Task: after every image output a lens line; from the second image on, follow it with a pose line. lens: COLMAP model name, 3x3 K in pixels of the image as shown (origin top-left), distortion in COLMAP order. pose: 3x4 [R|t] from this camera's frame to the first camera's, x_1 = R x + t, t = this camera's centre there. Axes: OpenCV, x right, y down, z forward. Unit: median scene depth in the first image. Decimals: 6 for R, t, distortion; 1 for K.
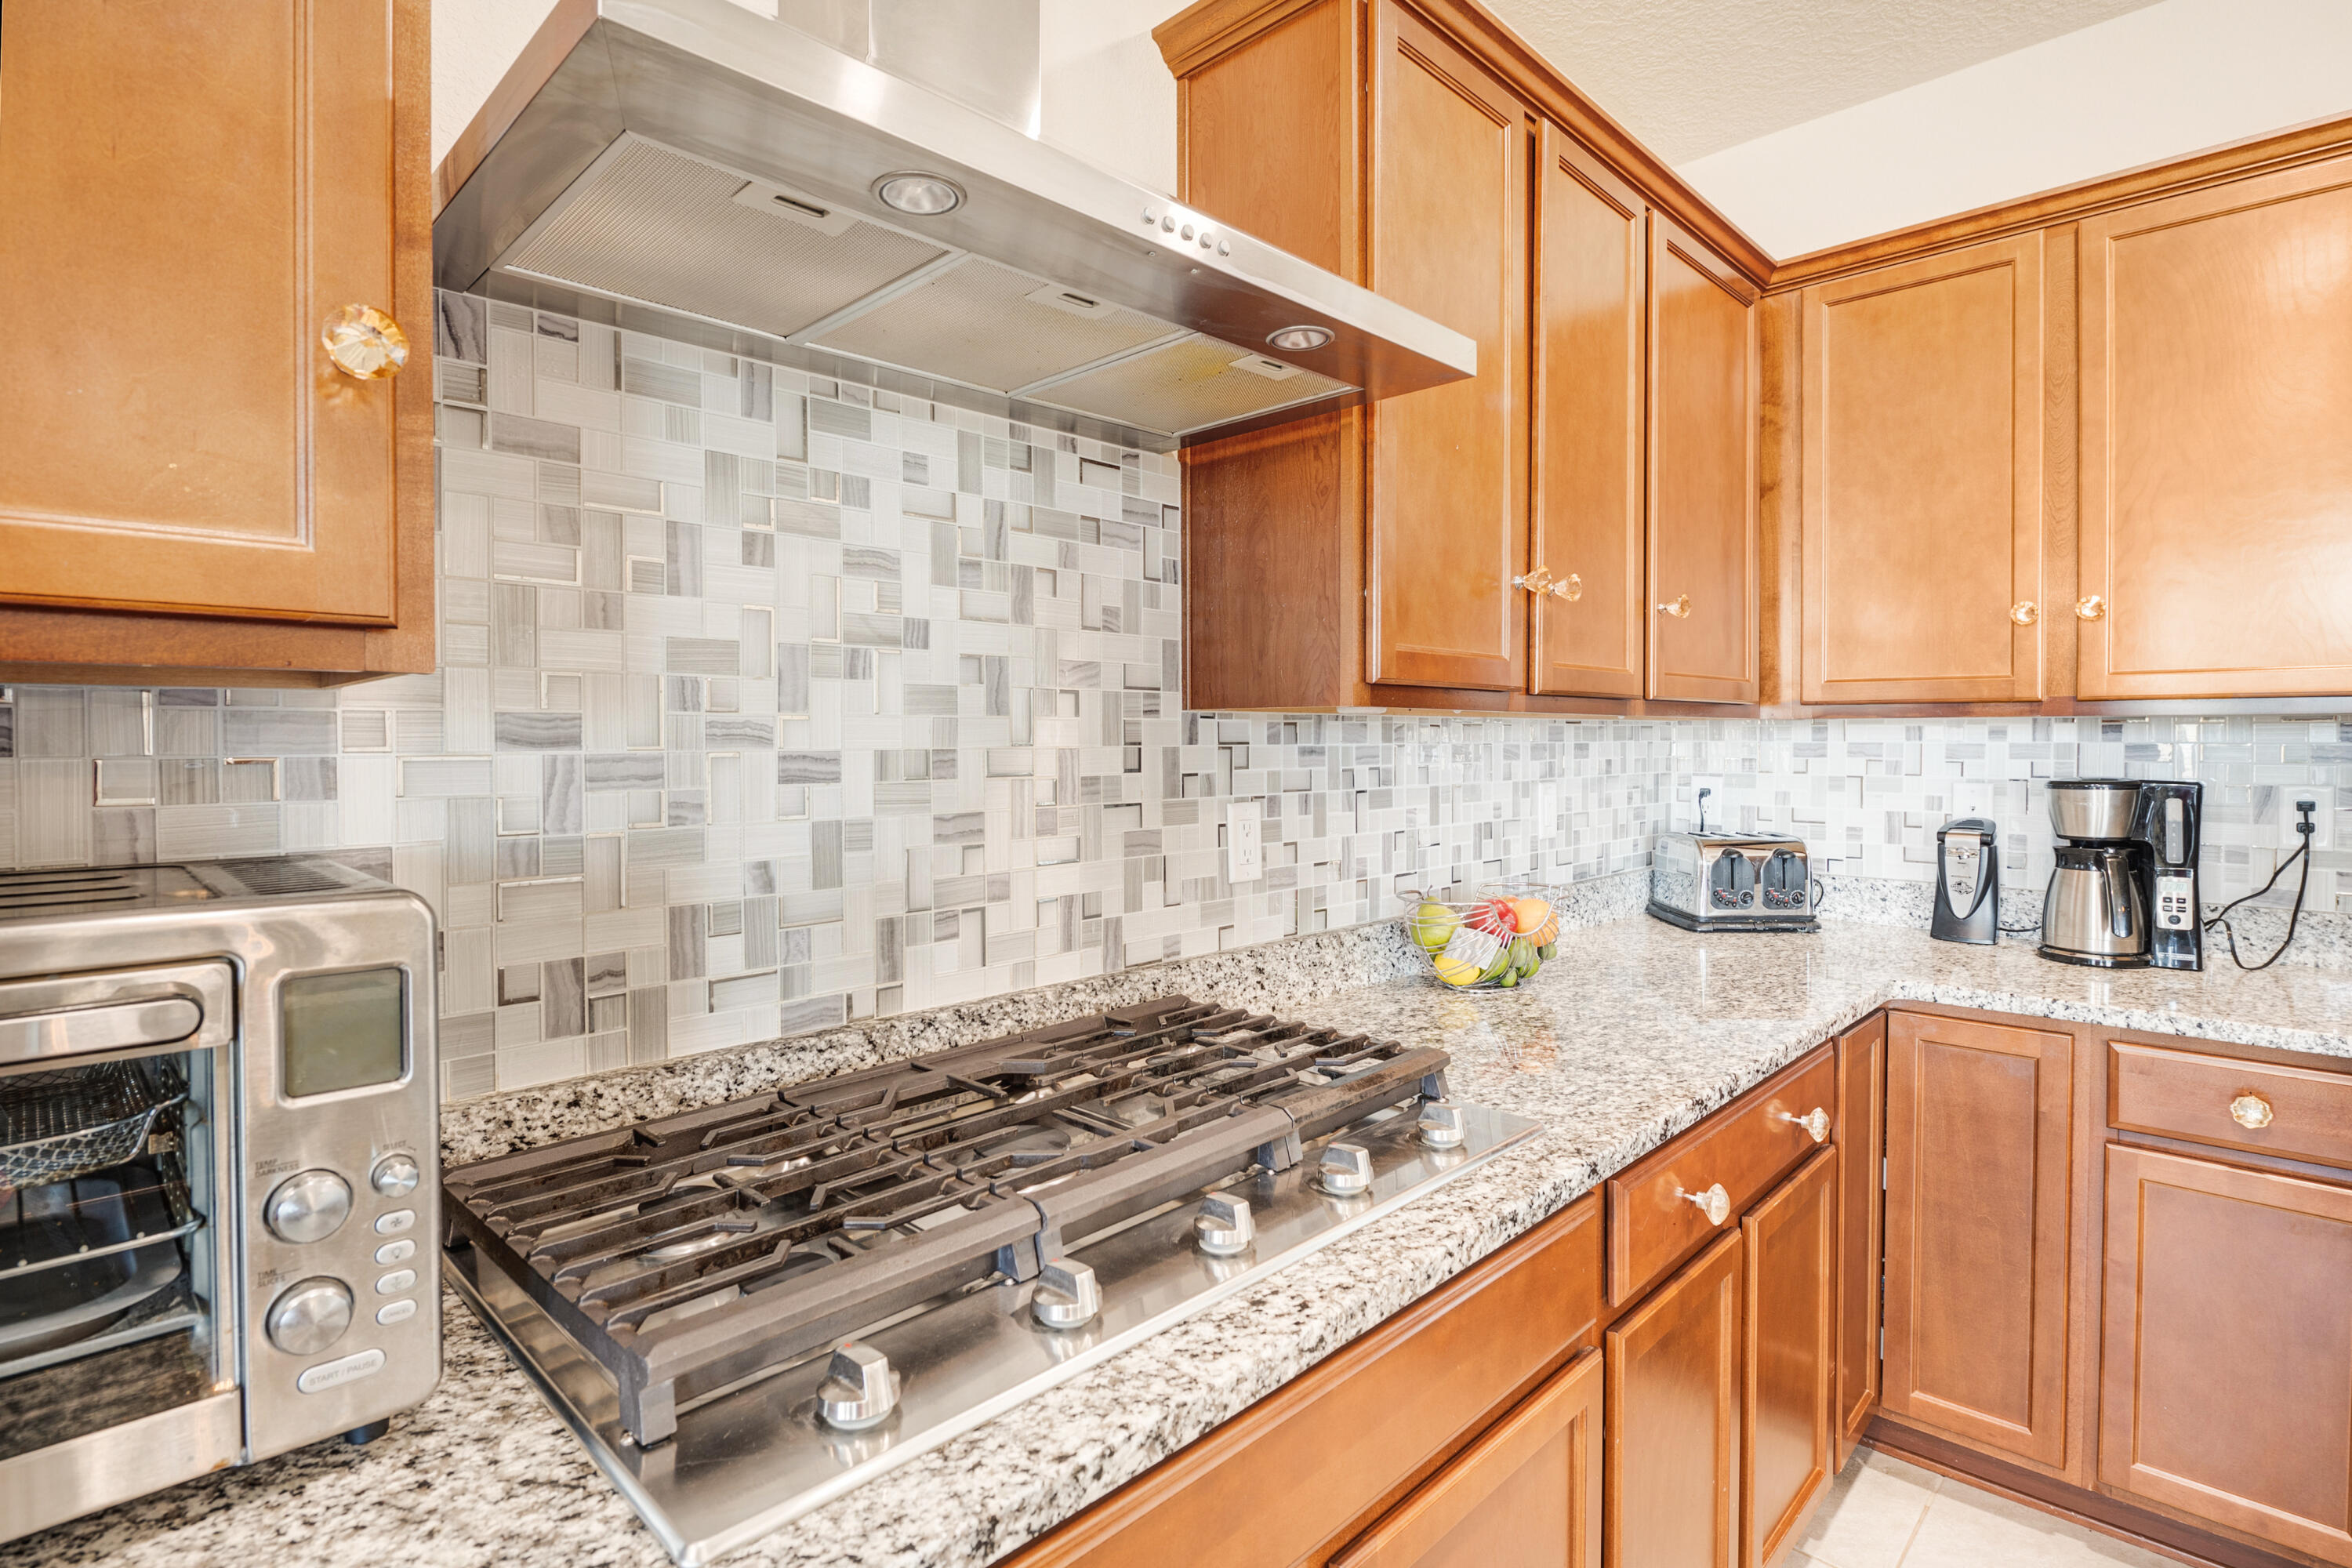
lens RADIAL K [[1151.5, 0, 1188.1], [0, 1151.5, 751.1], [0, 0, 1]] dist [-0.011692, -0.001104]
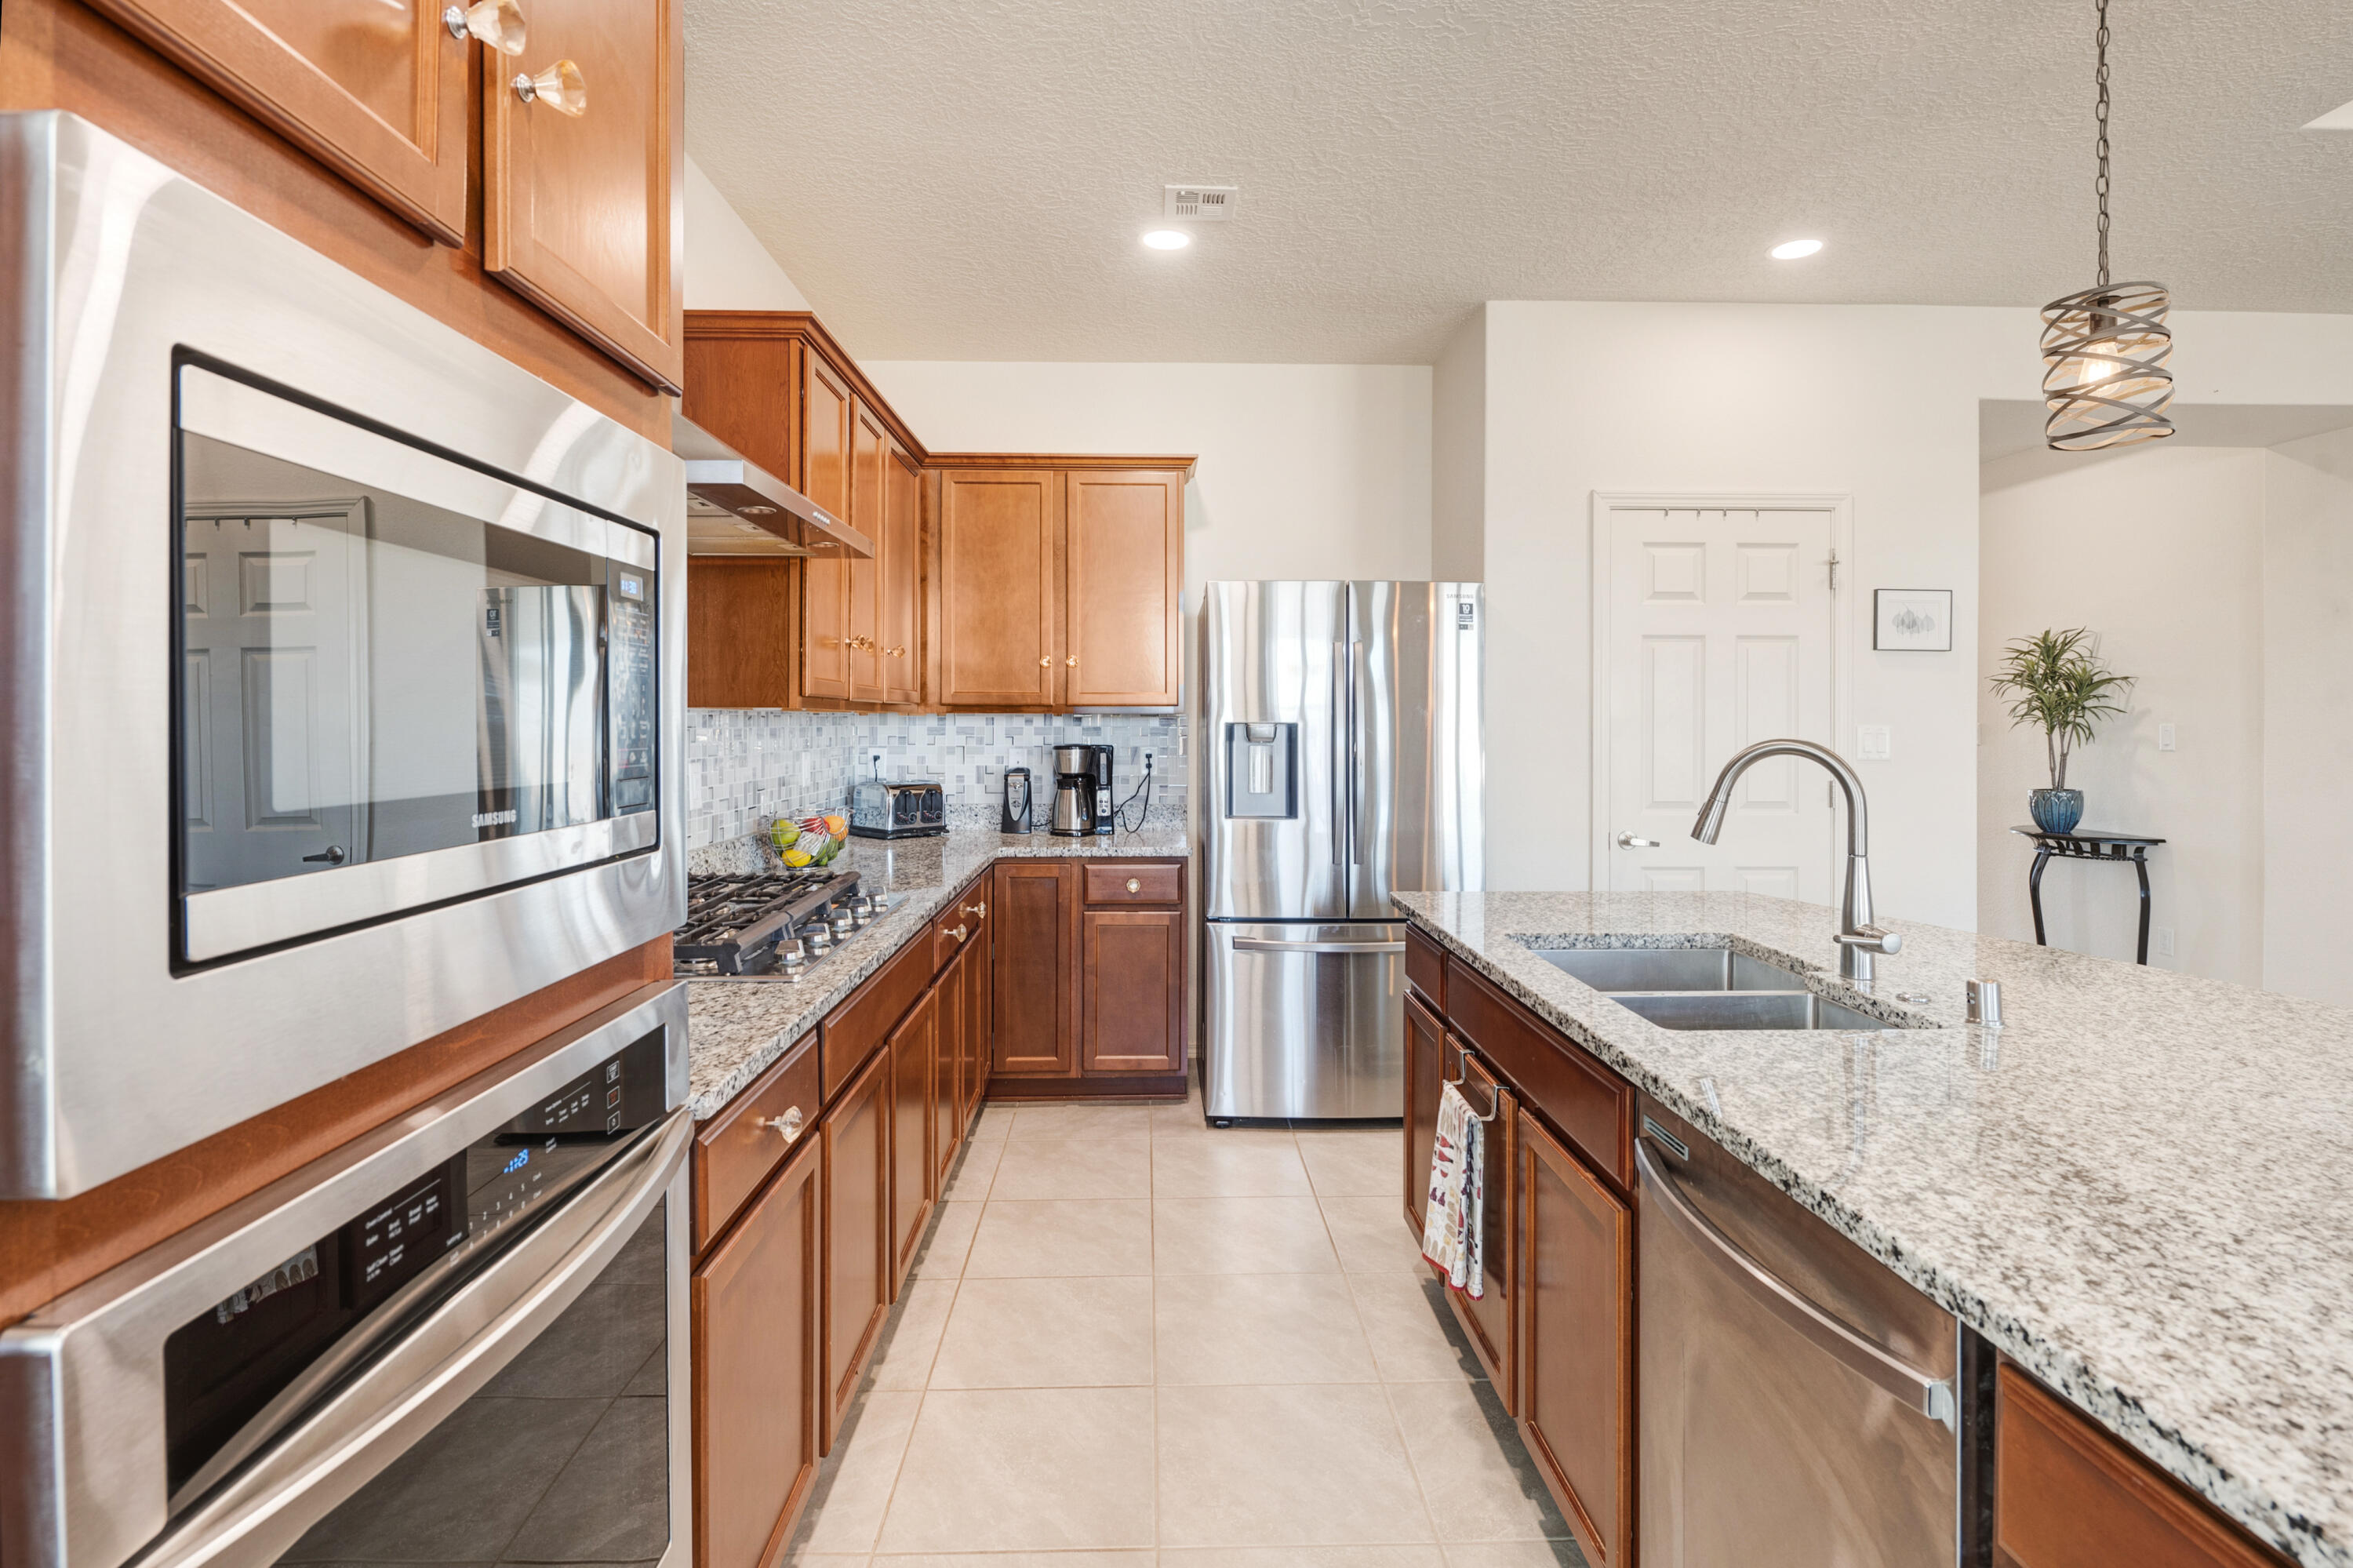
lens RADIAL K [[1179.5, 0, 1171.4], [0, 1179.5, 773.6], [0, 0, 1]] dist [-0.006200, -0.002030]
pose [[0.697050, -0.029314, 0.716423, -0.638909], [0.006395, 0.999378, 0.034670, 0.004843], [-0.716994, -0.019585, 0.696804, -0.637759]]
